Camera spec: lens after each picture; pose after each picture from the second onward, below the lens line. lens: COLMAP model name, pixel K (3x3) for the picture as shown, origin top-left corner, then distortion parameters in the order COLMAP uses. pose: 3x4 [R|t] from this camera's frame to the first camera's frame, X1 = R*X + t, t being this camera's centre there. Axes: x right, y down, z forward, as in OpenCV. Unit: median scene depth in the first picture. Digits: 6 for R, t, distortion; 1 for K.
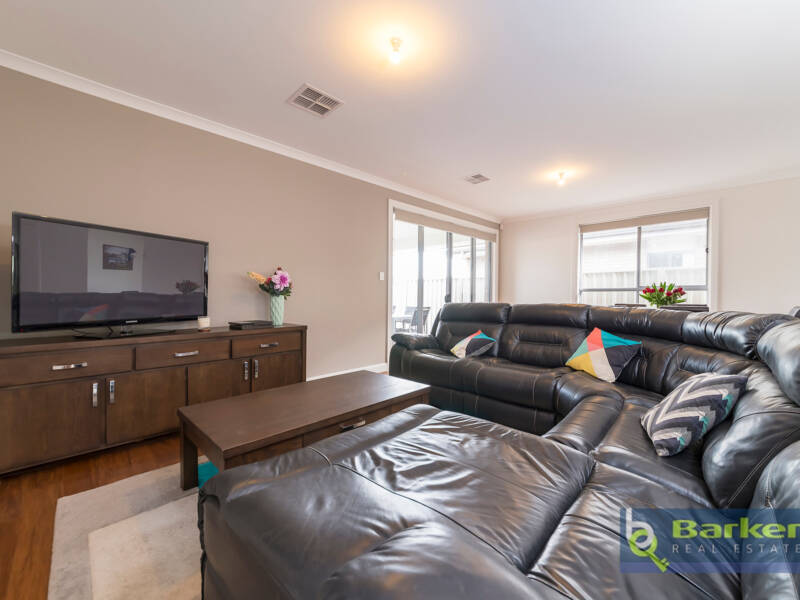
lens RADIAL K [[320.1, 0, 399.3], [0, 320.1, 296.1], [0, 0, 1]] dist [-0.004472, -0.000225]
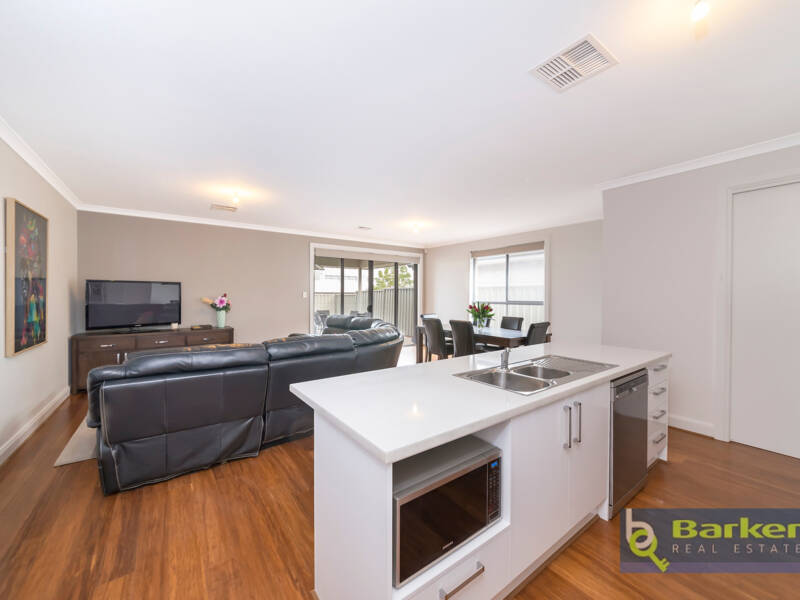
lens RADIAL K [[320.1, 0, 397.9], [0, 320.1, 295.1], [0, 0, 1]] dist [-0.004472, -0.000225]
pose [[0.983007, 0.000879, -0.183566, 0.659733], [-0.000215, 0.999993, 0.003636, -0.068741], [0.183568, -0.003535, 0.983001, -0.396446]]
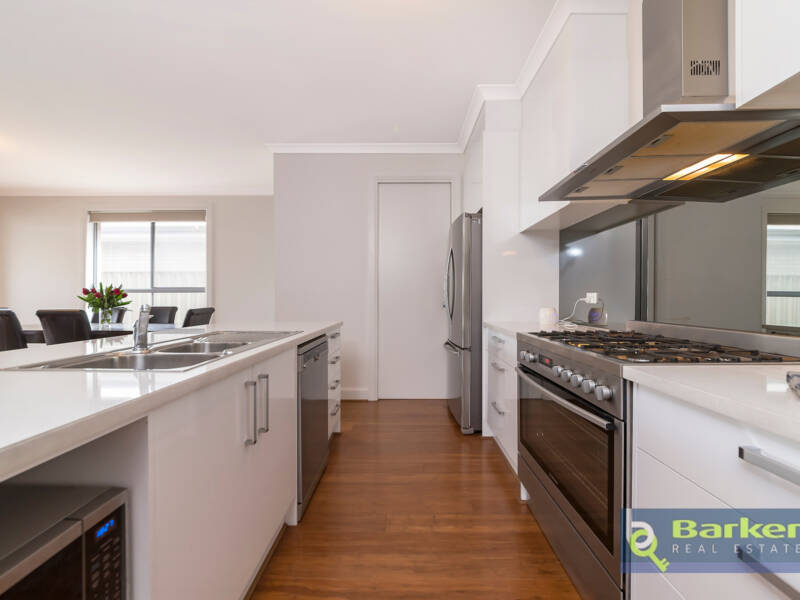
lens RADIAL K [[357.2, 0, 397.5], [0, 357.2, 300.2], [0, 0, 1]] dist [-0.012006, 0.000535]
pose [[0.737192, -0.006060, 0.675656, 0.687452], [0.003779, 0.999981, 0.004846, 0.003433], [-0.675672, -0.001019, 0.737201, -0.262503]]
